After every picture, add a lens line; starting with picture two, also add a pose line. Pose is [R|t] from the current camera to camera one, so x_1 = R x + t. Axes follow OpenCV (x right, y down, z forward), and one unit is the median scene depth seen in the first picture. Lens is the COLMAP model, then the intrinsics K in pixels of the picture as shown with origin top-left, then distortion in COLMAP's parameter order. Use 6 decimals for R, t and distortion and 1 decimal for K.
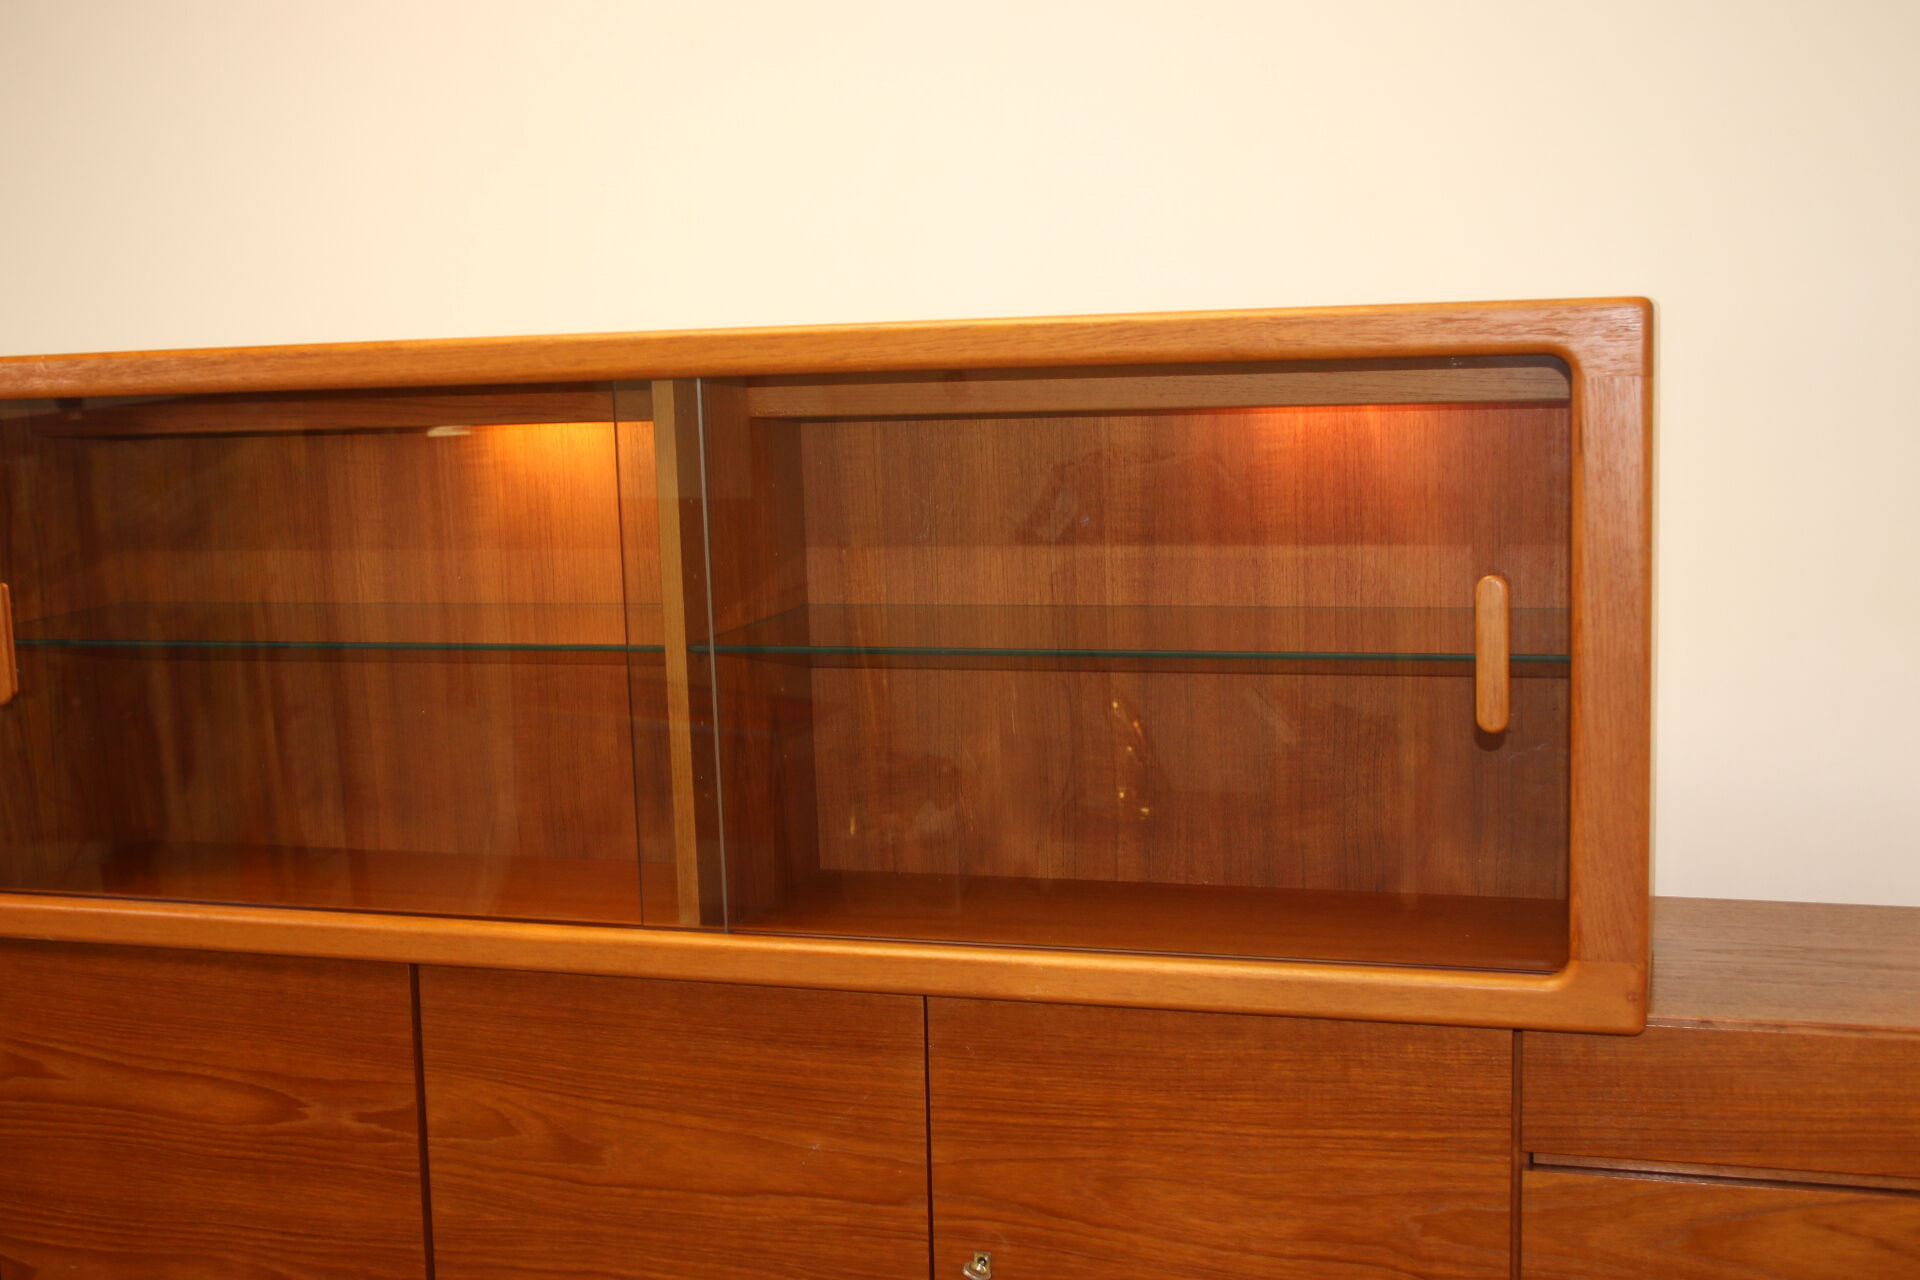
lens RADIAL K [[2291.0, 0, 954.8], [0, 2291.0, 650.4], [0, 0, 1]] dist [-0.070667, 0.115124]
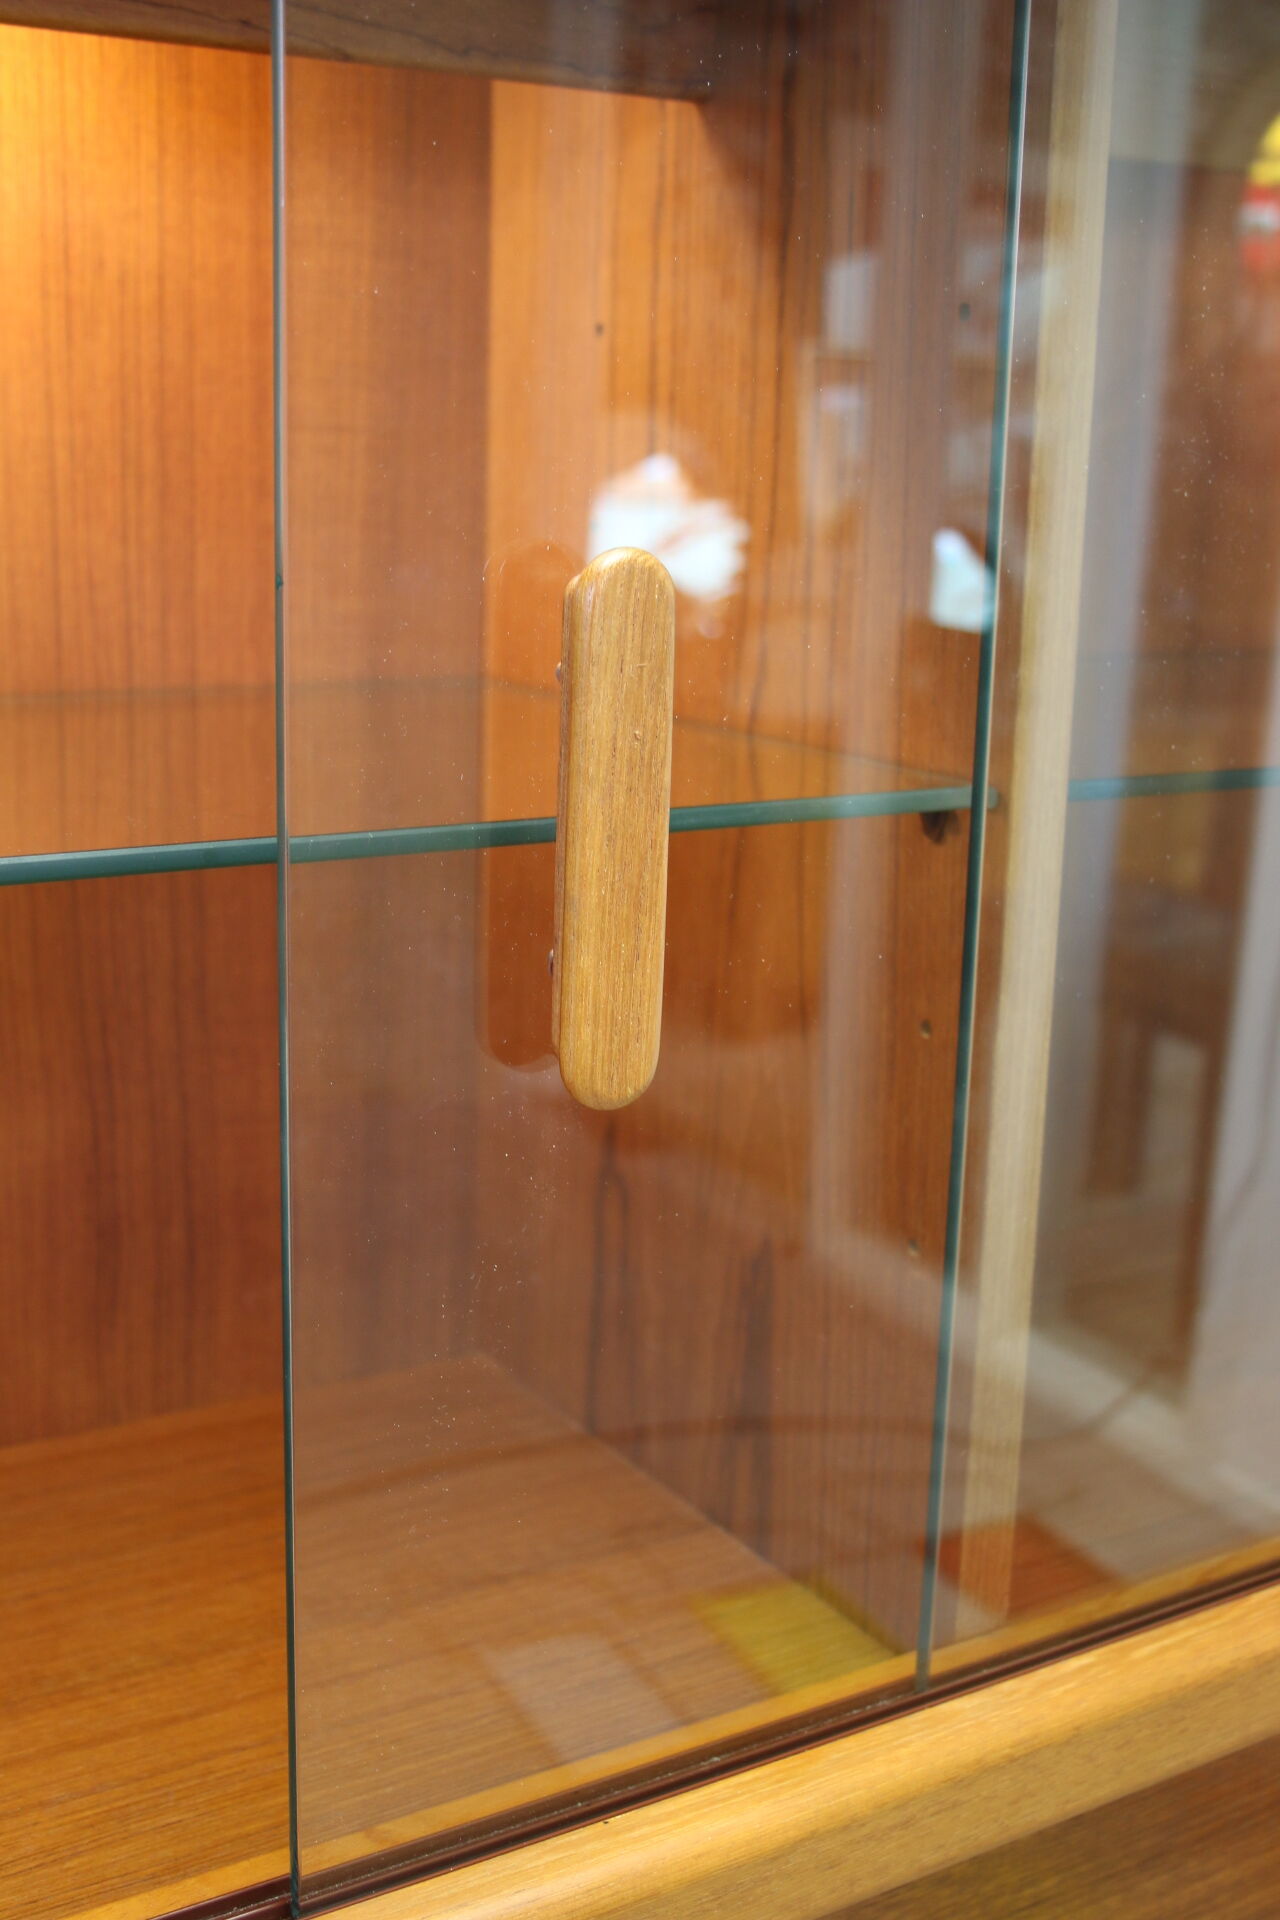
lens RADIAL K [[2291.0, 0, 635.8], [0, 2291.0, 951.8], [0, 0, 1]] dist [-0.070667, 0.115124]
pose [[0.637381, -0.116578, 0.761679, -0.394664], [0.057100, 0.992917, 0.104188, -0.015125], [-0.768430, -0.022916, 0.639523, 0.843201]]
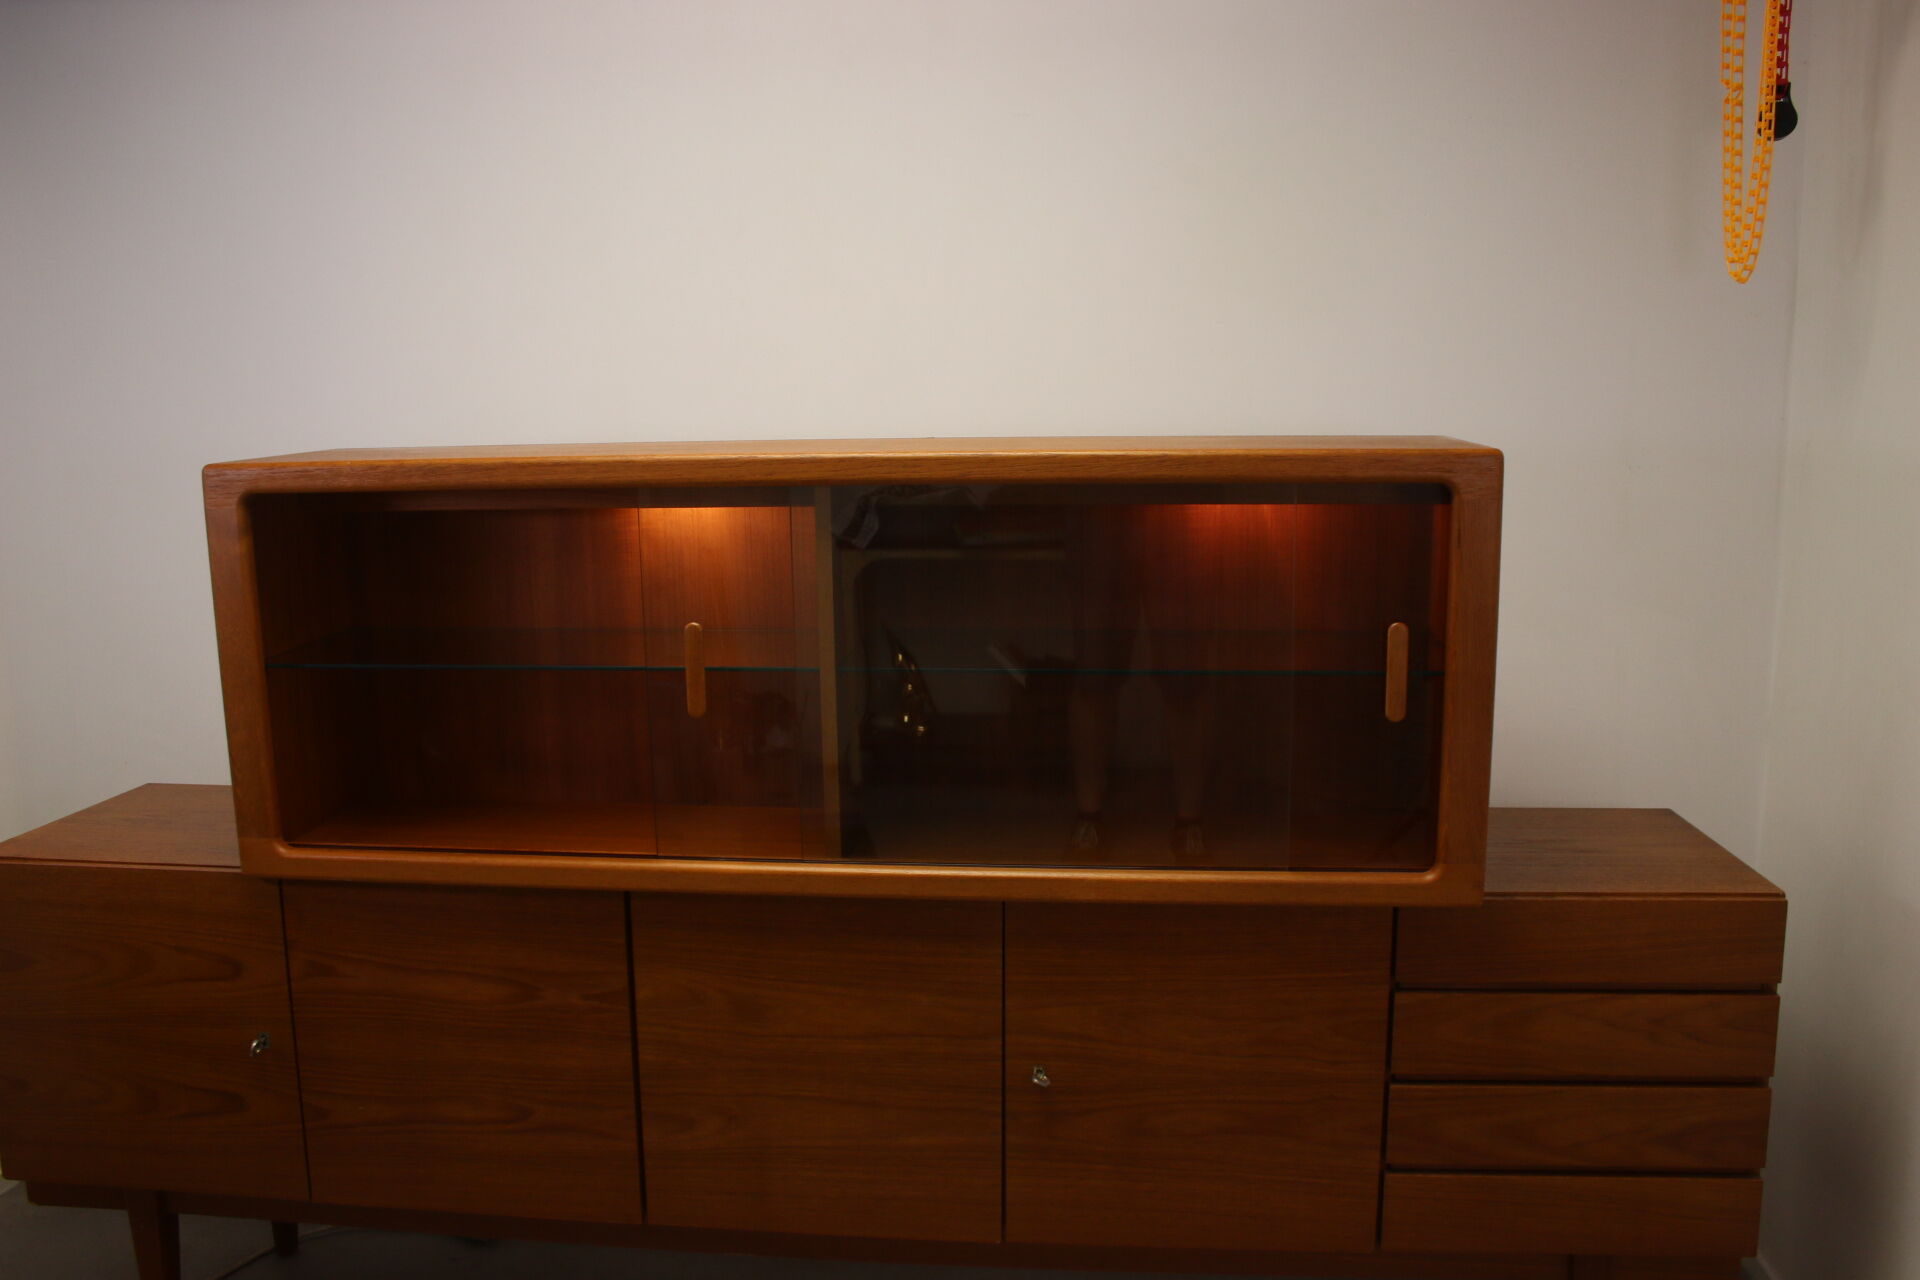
lens RADIAL K [[1572.9, 0, 960.0], [0, 1572.9, 640.0], [0, 0, 1]] dist [-0.157855, 0.128818]
pose [[0.979866, -0.015405, 0.199059, -0.237296], [0.009344, 0.999465, 0.031354, -0.049883], [-0.199435, -0.028863, 0.979486, 0.011701]]
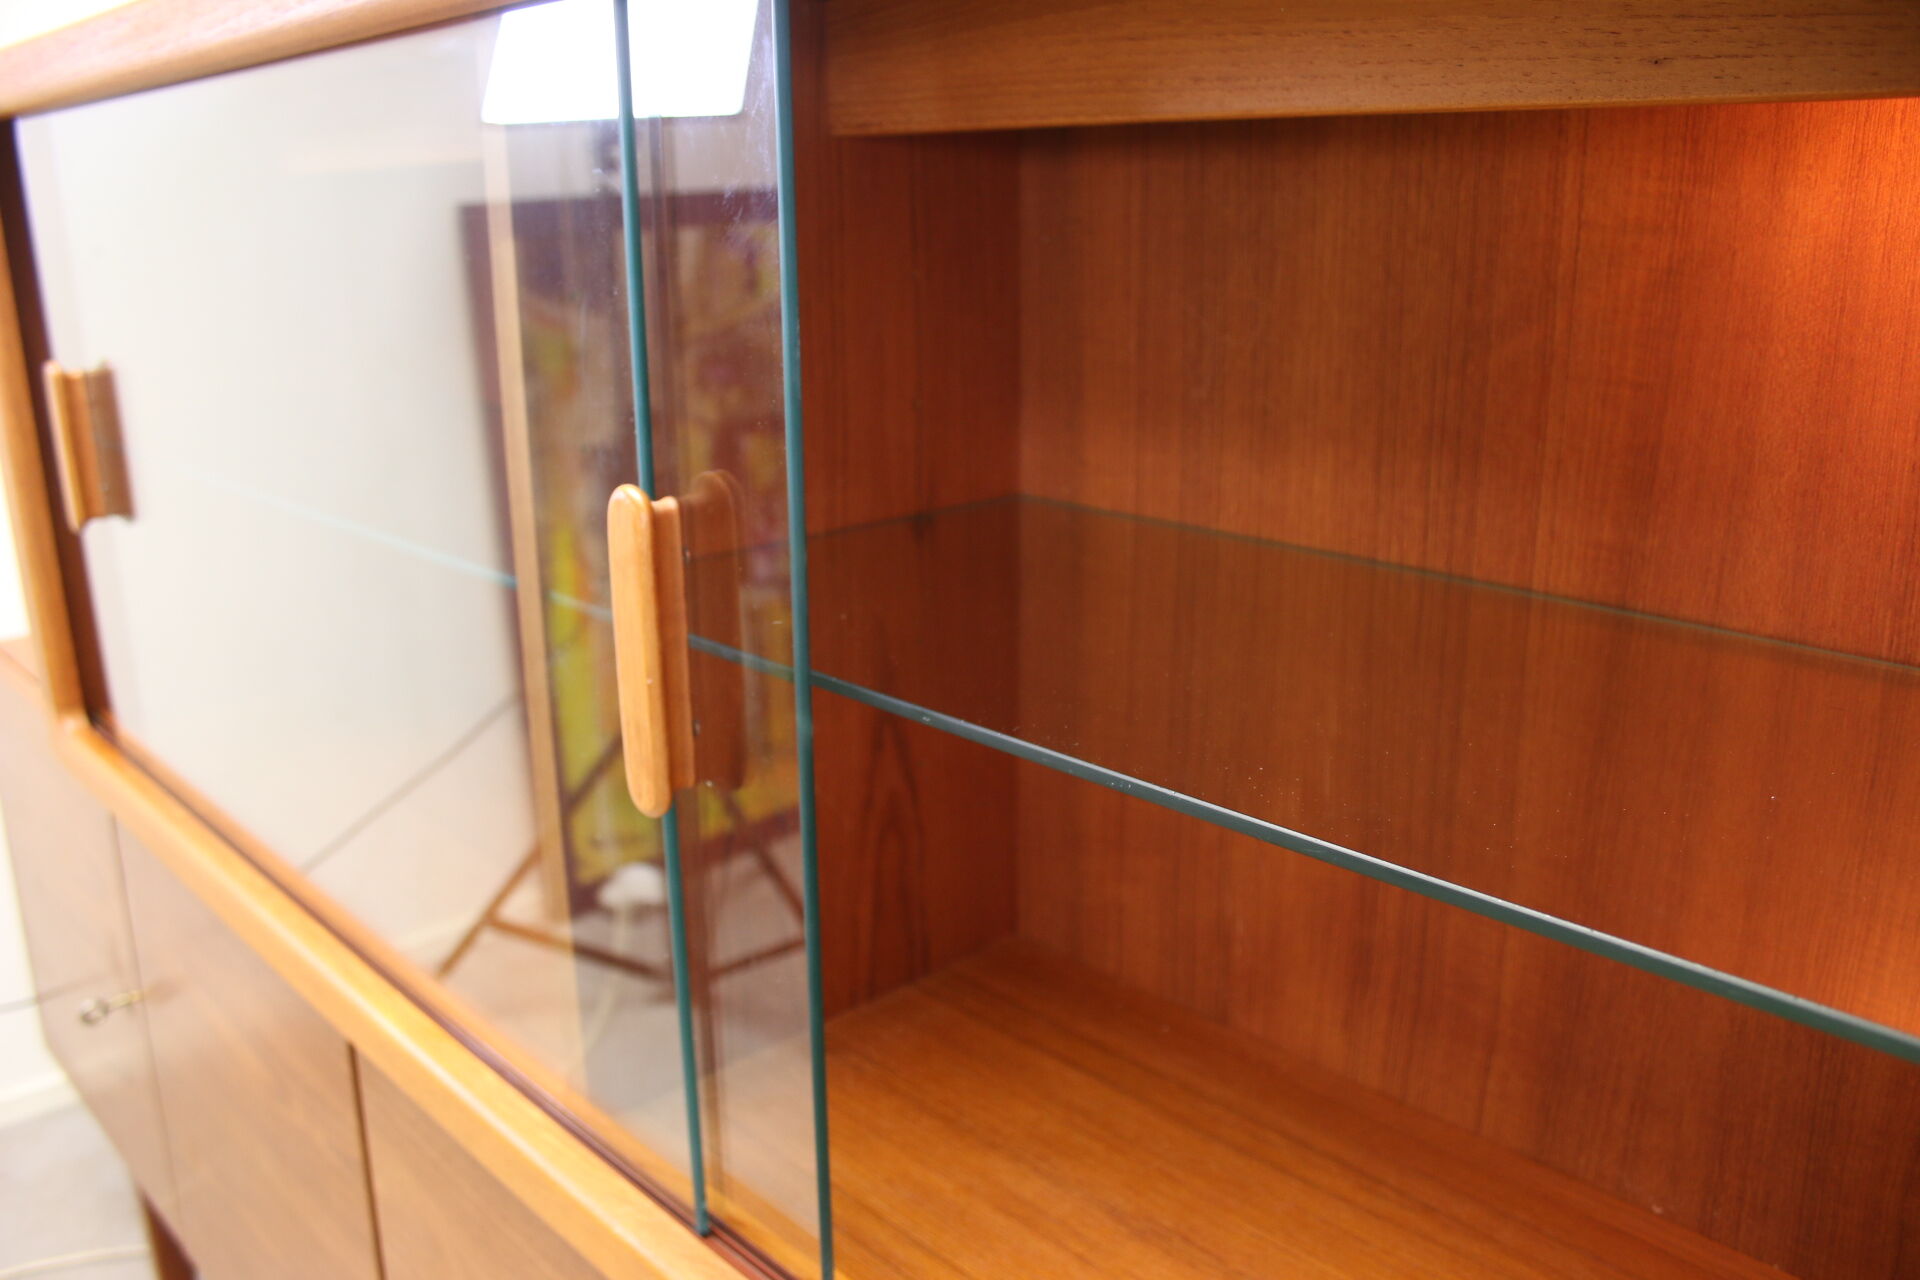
lens RADIAL K [[1551.1, 0, 952.6], [0, 1551.1, 647.5], [0, 0, 1]] dist [-0.153206, 0.124814]
pose [[0.878976, 0.161774, -0.448587, 0.111140], [-0.089825, 0.980027, 0.177422, -0.055904], [0.468330, -0.115656, 0.875951, 0.746179]]
